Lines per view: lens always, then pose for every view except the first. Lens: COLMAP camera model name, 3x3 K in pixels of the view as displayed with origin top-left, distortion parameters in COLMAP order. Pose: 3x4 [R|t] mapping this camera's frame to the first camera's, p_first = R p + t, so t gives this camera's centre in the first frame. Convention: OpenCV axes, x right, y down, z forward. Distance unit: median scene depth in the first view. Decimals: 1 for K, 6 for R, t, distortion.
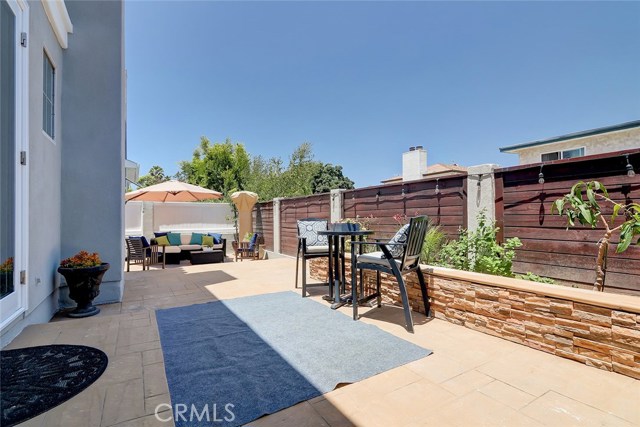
lens RADIAL K [[301.0, 0, 315.1], [0, 301.0, 220.0], [0, 0, 1]] dist [0.000407, -0.000013]
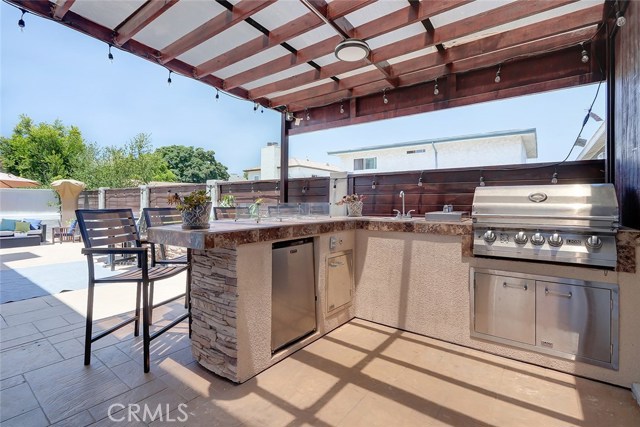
lens RADIAL K [[295.7, 0, 323.4], [0, 295.7, 204.2], [0, 0, 1]] dist [-0.000414, -0.000339]
pose [[0.917101, 0.013239, 0.398436, 0.175479], [-0.013007, 0.999910, -0.003286, -0.016697], [-0.398444, -0.002169, 0.917190, -0.315070]]
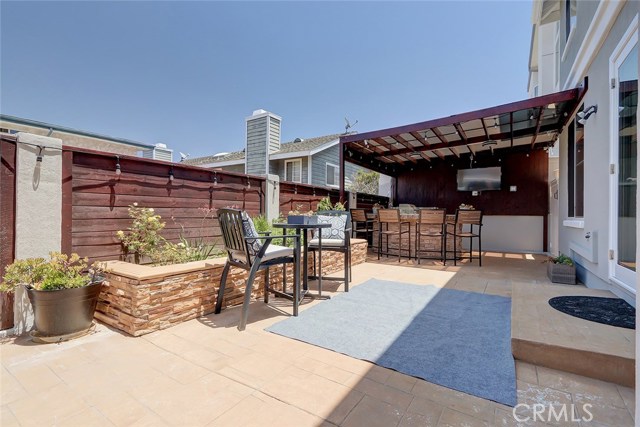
lens RADIAL K [[294.1, 0, 317.3], [0, 294.1, 213.7], [0, 0, 1]] dist [-0.000477, -0.001321]
pose [[-0.437039, 0.001418, 0.899442, -0.295402], [-0.009896, 0.999931, -0.006385, 0.003387], [-0.899388, -0.011691, -0.436994, 0.527133]]
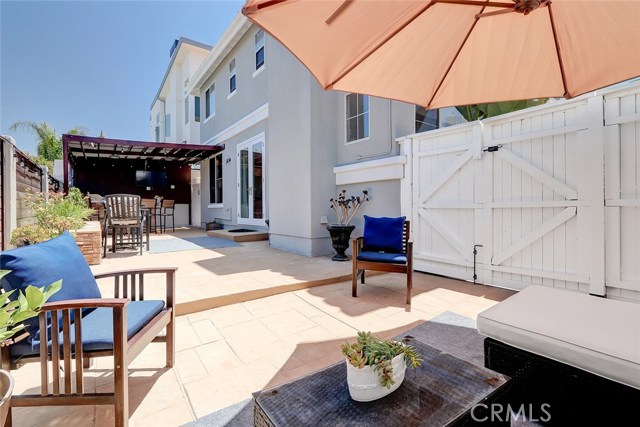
lens RADIAL K [[292.9, 0, 314.4], [0, 292.9, 208.7], [0, 0, 1]] dist [0.000043, -0.000502]
pose [[-0.994944, 0.012758, -0.099620, -0.288383], [0.012664, 0.999919, 0.001581, 0.024893], [0.099632, 0.000312, -0.995024, 1.025137]]
